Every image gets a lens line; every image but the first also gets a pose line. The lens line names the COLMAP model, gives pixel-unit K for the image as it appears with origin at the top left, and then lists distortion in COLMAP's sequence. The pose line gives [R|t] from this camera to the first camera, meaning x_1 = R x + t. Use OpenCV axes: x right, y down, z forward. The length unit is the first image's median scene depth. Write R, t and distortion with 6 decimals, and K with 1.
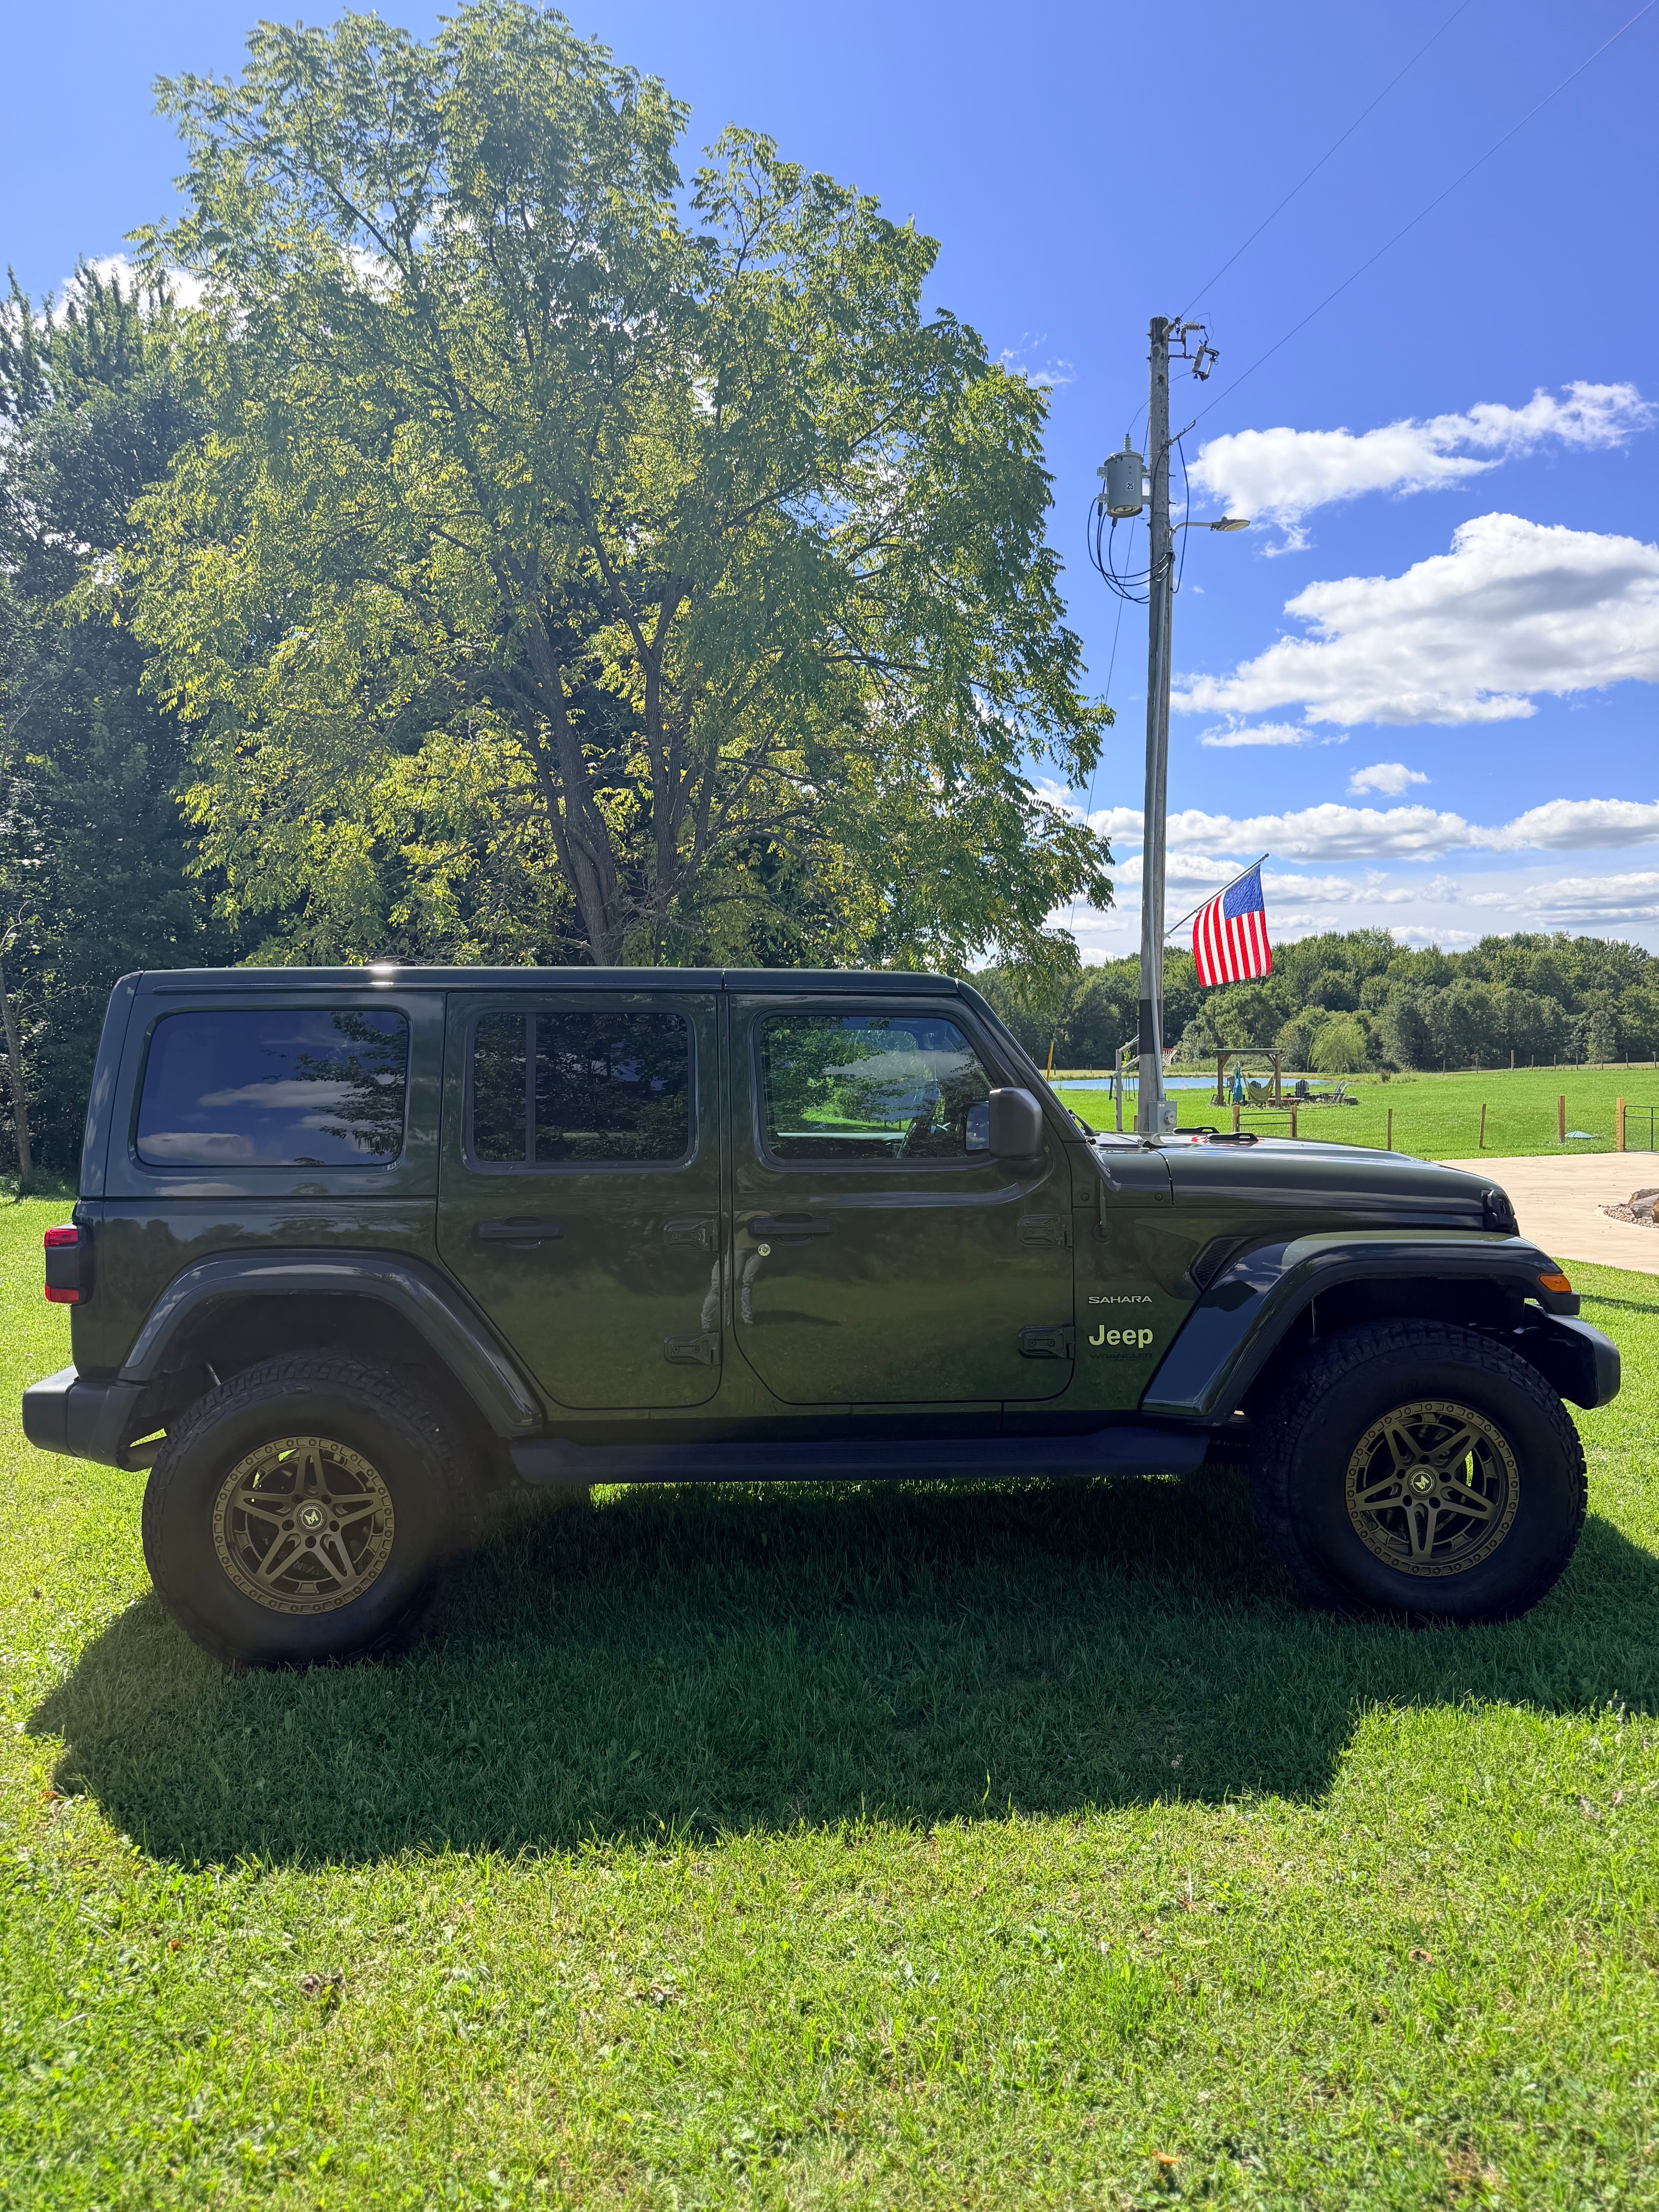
lens RADIAL K [[1590.4, 0, 822.8], [0, 1590.4, 1099.2], [0, 0, 1]] dist [0.058239, -0.082786]
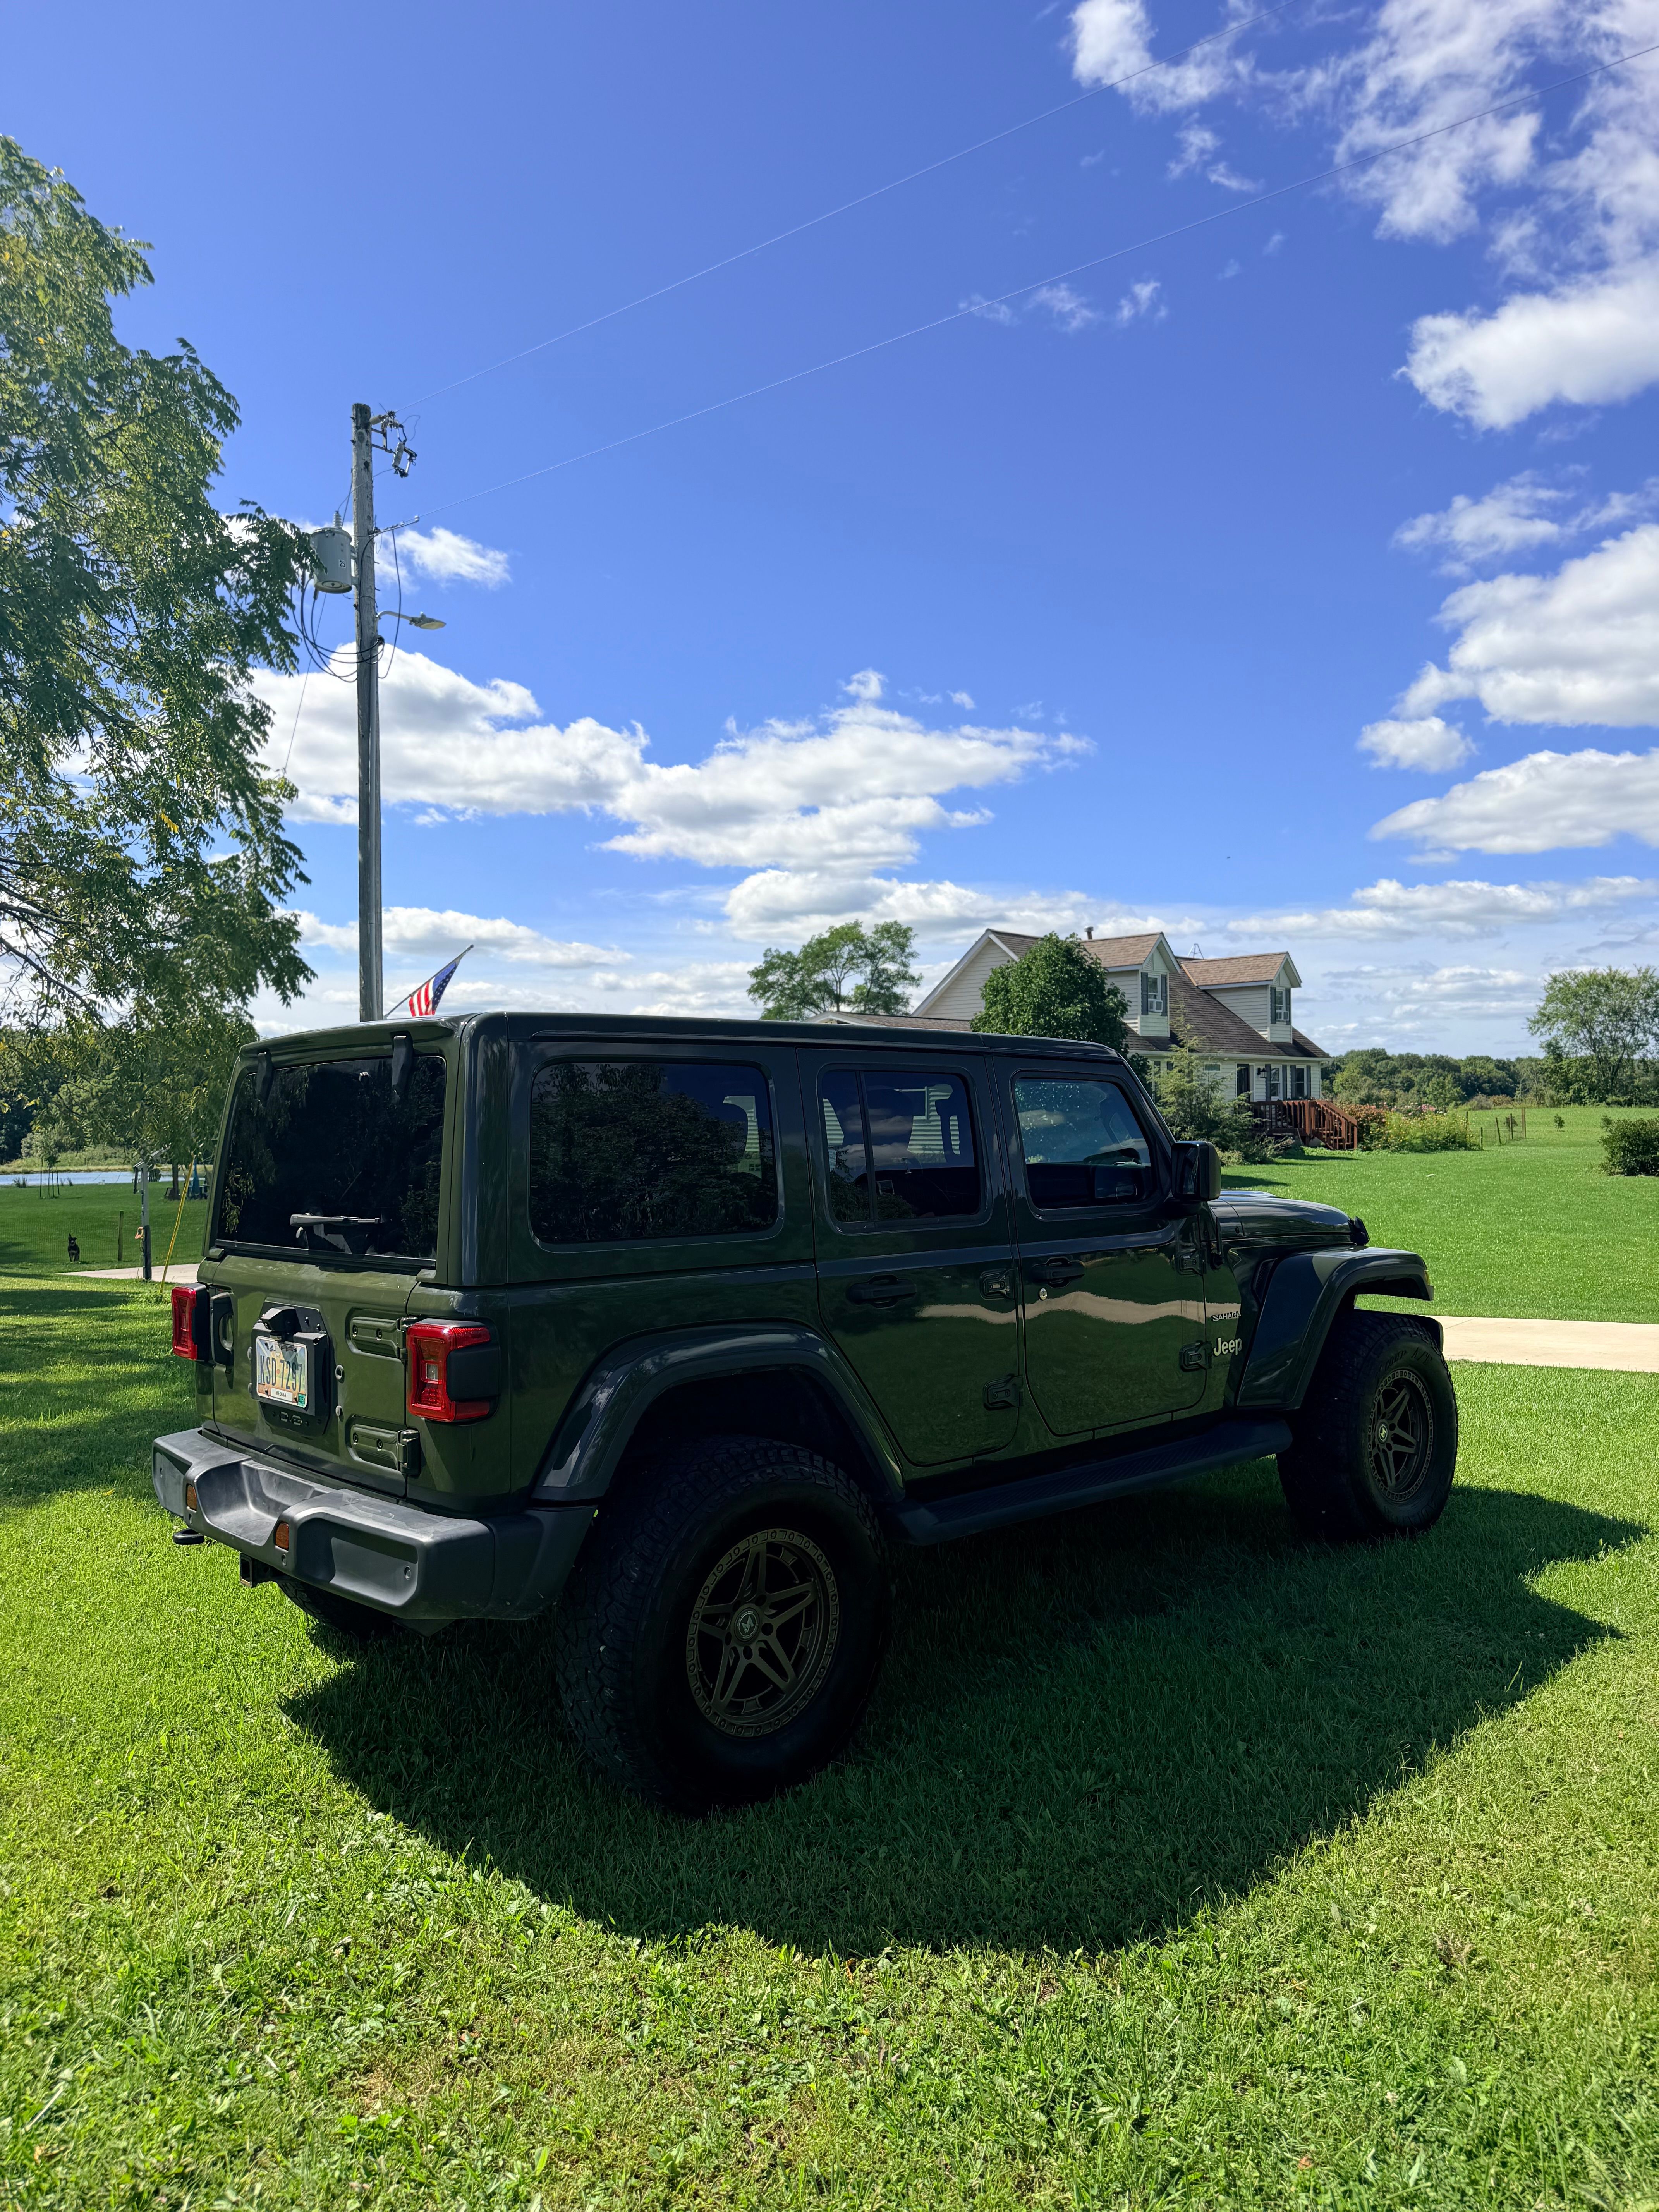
lens RADIAL K [[1590.4, 0, 822.8], [0, 1590.4, 1099.2], [0, 0, 1]] dist [0.058239, -0.082786]
pose [[0.775578, 0.006835, 0.631215, -0.228372], [0.029080, 0.998493, -0.046543, 0.003196], [-0.630581, 0.054454, 0.774211, 0.072179]]
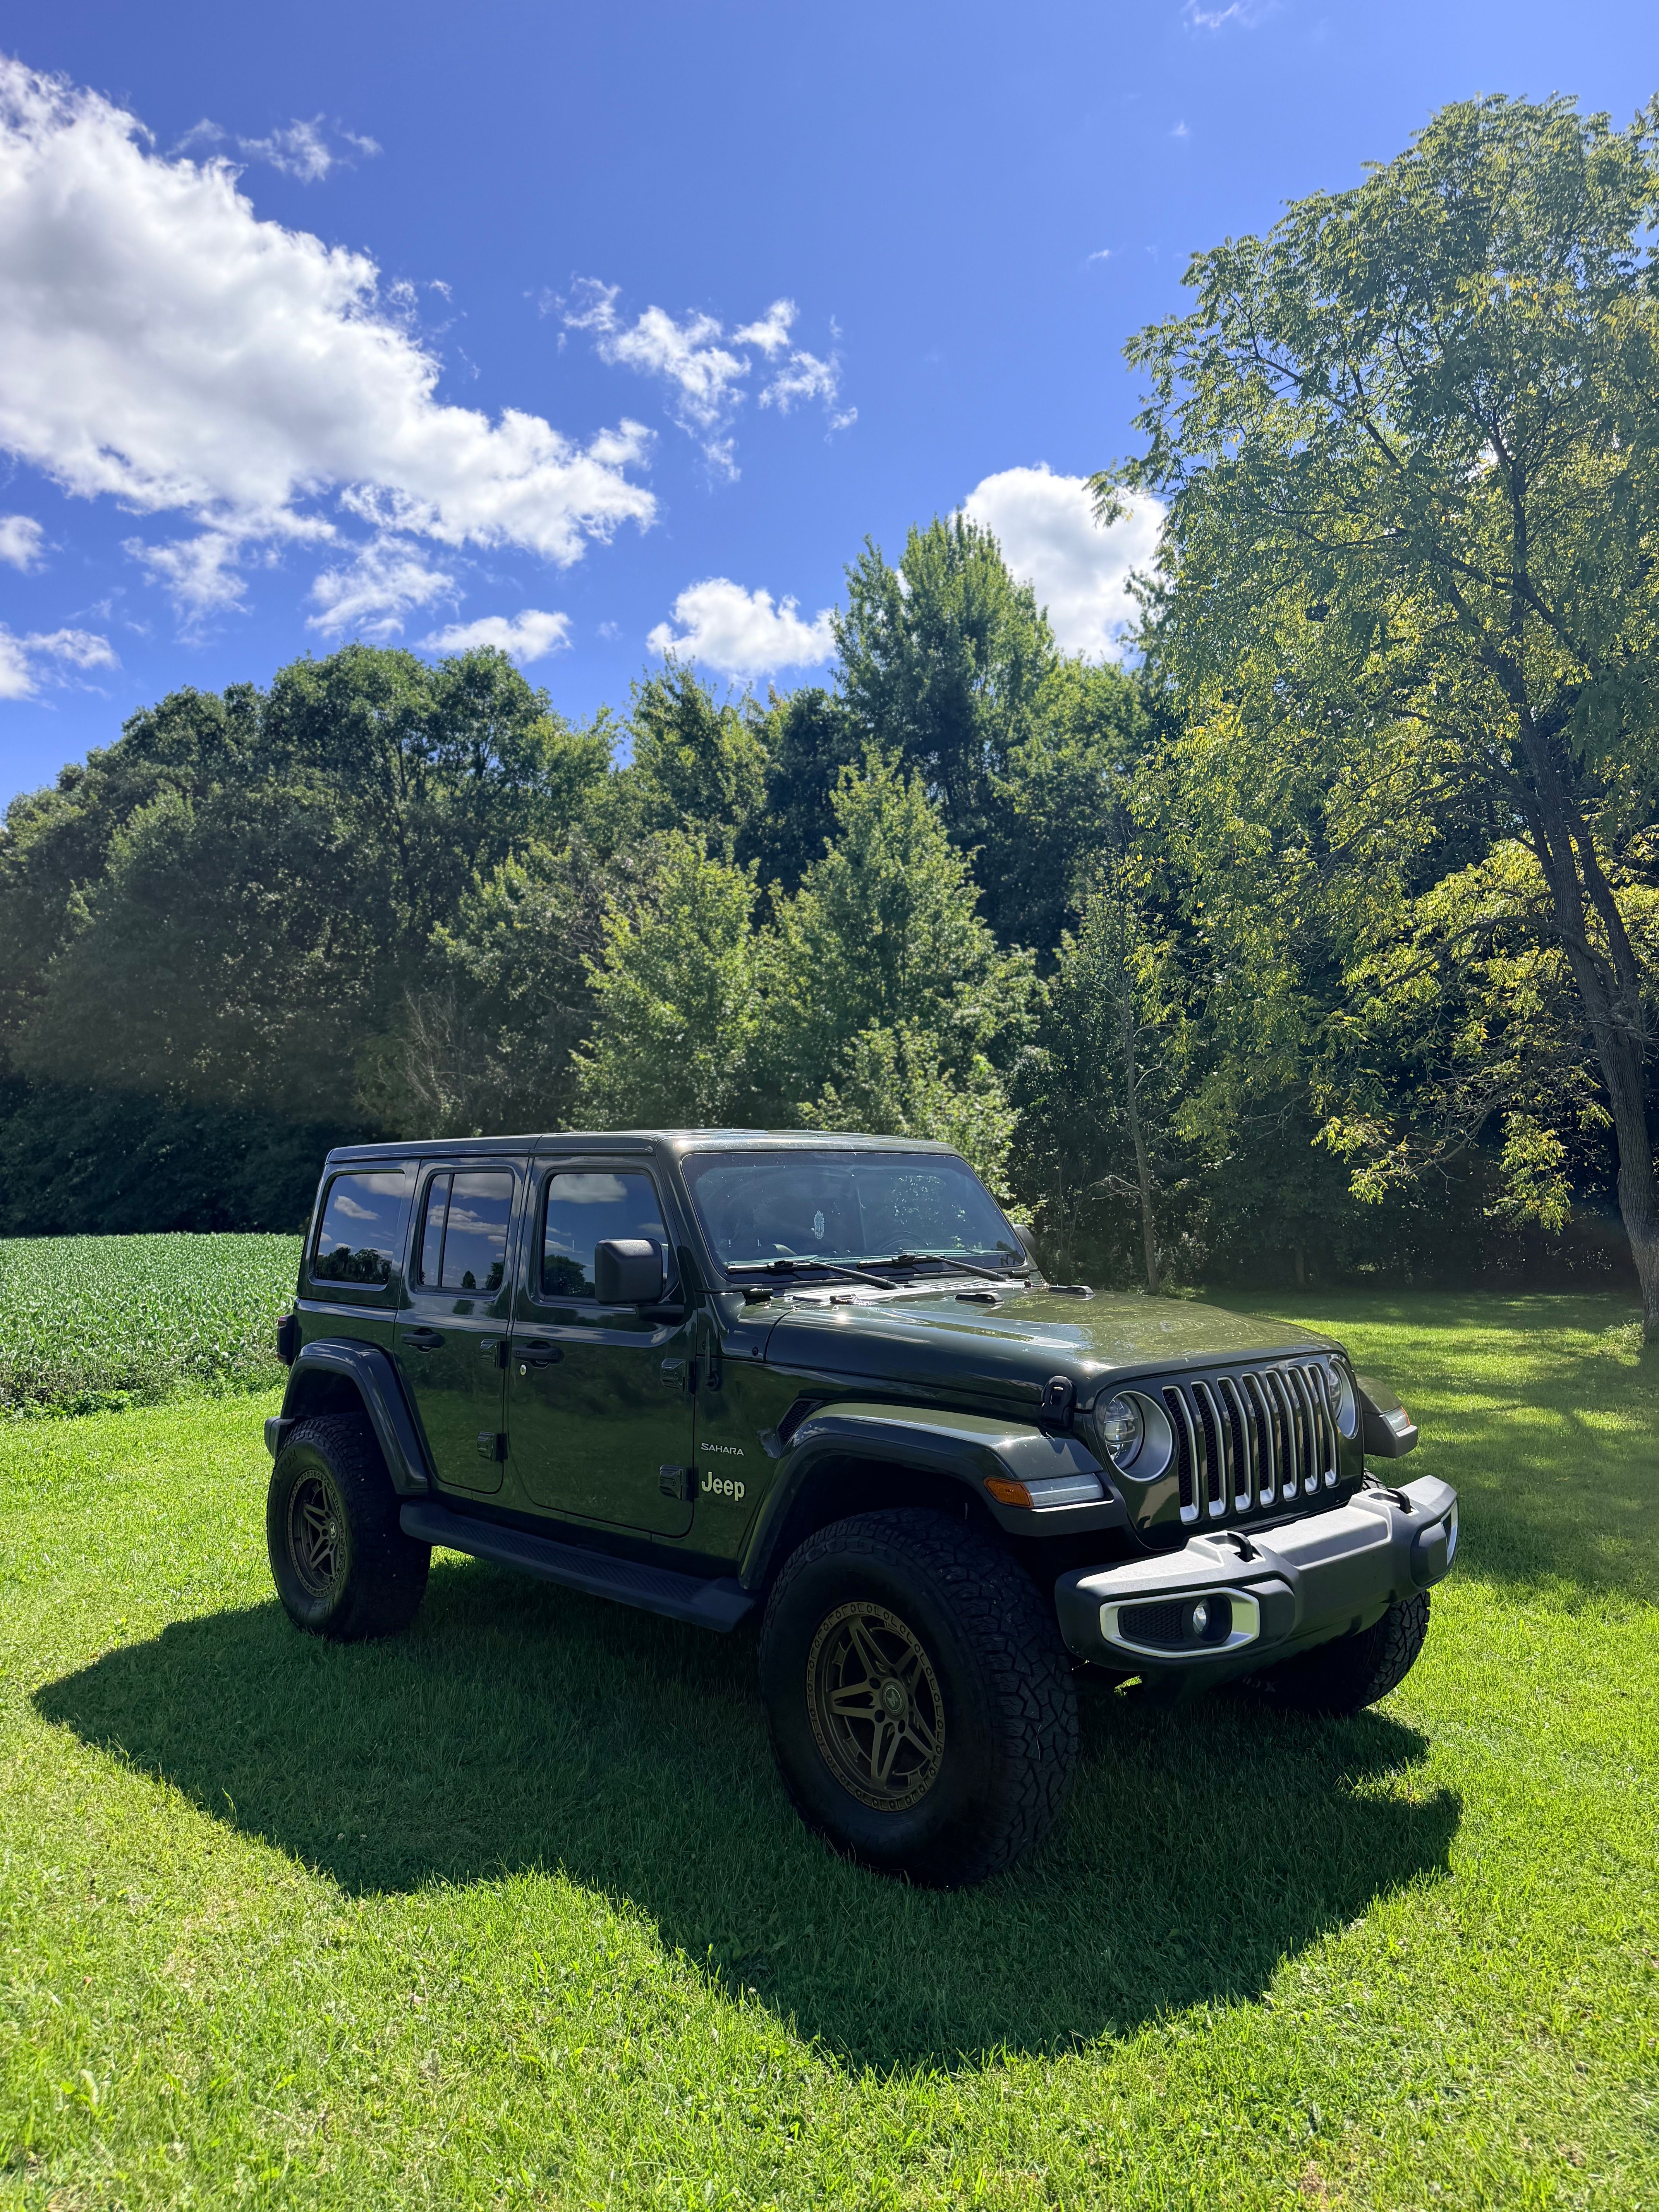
lens RADIAL K [[1594.9, 0, 820.5], [0, 1594.9, 1071.4], [0, 0, 1]] dist [0.047360, -0.000682]
pose [[0.666231, -0.046751, -0.744279, 0.286995], [-0.020163, 0.996539, -0.080644, -0.010213], [0.745473, 0.068734, 0.662982, 0.098073]]
